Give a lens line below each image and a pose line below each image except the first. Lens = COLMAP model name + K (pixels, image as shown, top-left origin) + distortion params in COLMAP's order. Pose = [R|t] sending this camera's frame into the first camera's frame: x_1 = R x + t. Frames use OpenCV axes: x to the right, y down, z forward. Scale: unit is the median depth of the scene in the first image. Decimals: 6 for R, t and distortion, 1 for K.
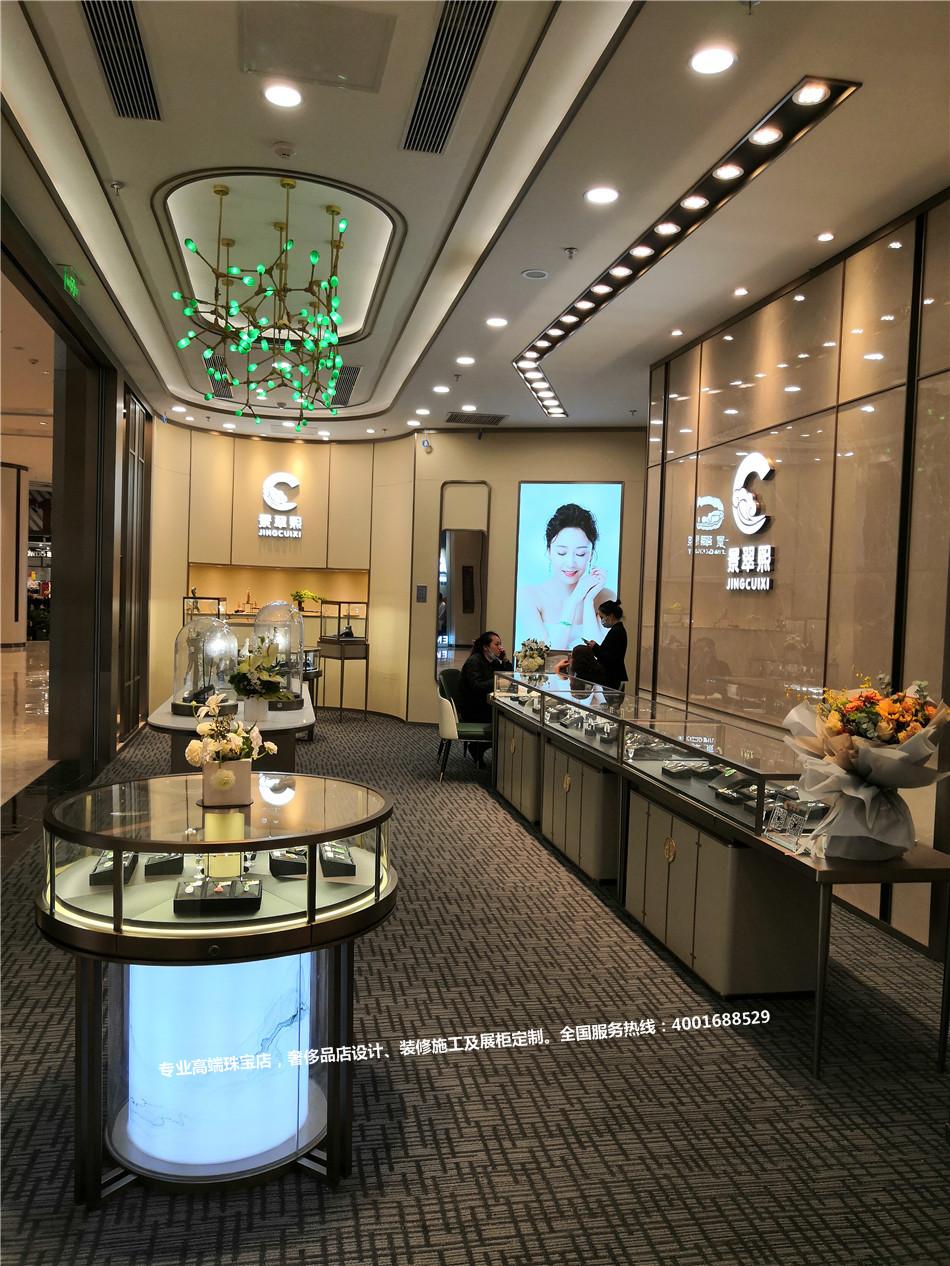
lens RADIAL K [[980.4, 0, 489.0], [0, 980.4, 632.4], [0, 0, 1]] dist [-0.012678, 0.013969]
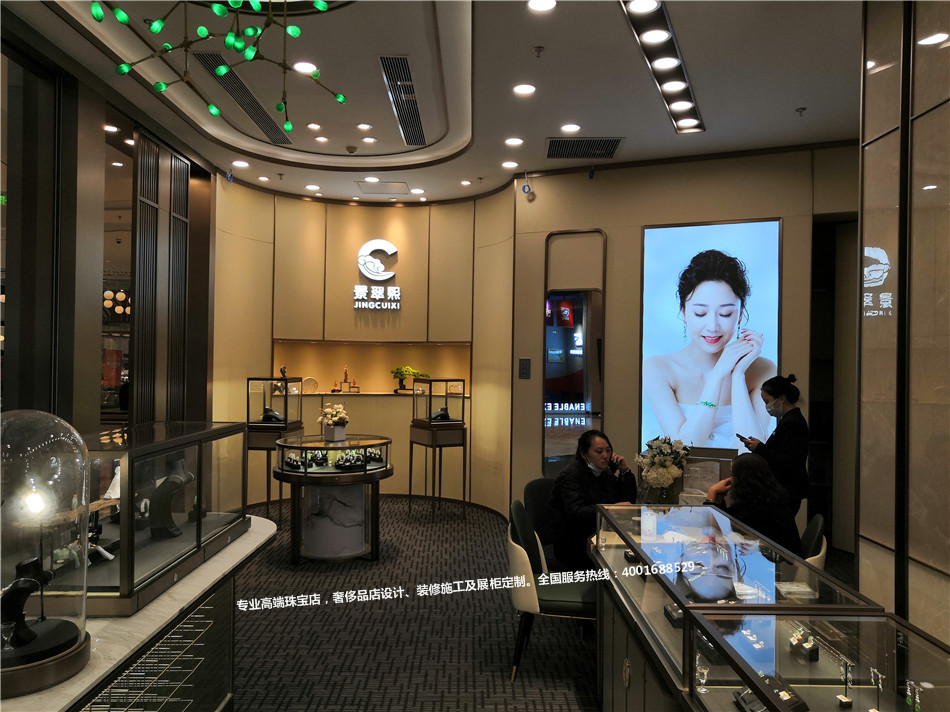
lens RADIAL K [[735.7, 0, 464.6], [0, 735.7, 359.4], [0, 0, 1]] dist [-0.012678, 0.013969]
pose [[0.975357, -0.021457, -0.219585, 0.019004], [0.011427, 0.998837, -0.046849, -0.019297], [0.220335, 0.043185, 0.974468, 0.390692]]
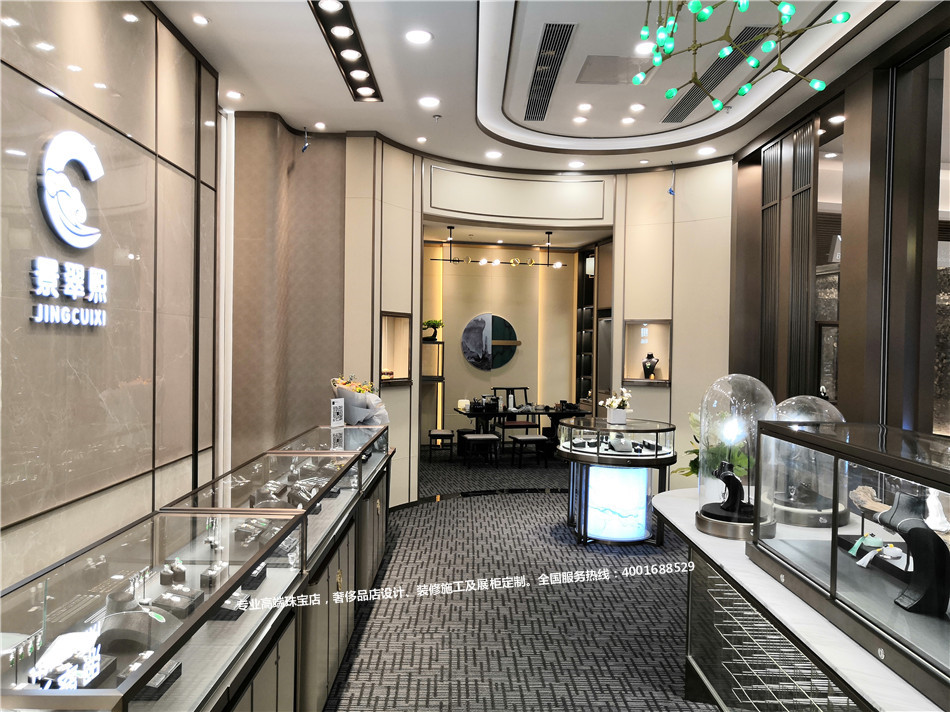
lens RADIAL K [[735.7, 0, 476.1], [0, 735.7, 358.4], [0, 0, 1]] dist [-0.012678, 0.013969]
pose [[-0.978372, -0.047582, 0.201309, -0.072596], [-0.035217, 0.997292, 0.064563, -0.034873], [-0.203835, 0.056077, -0.977398, 0.803734]]
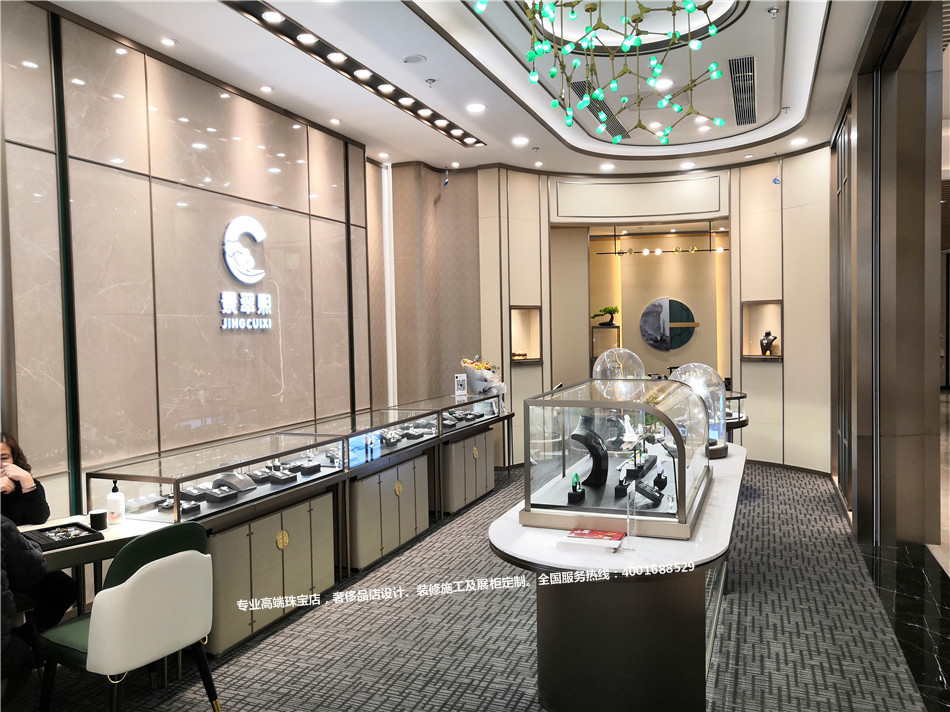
lens RADIAL K [[735.7, 0, 472.0], [0, 735.7, 356.8], [0, 0, 1]] dist [-0.012678, 0.013969]
pose [[-0.833043, -0.032342, 0.552262, -0.258404], [0.018529, 0.996098, 0.086283, -0.044955], [-0.552898, 0.082111, -0.829194, 0.880578]]
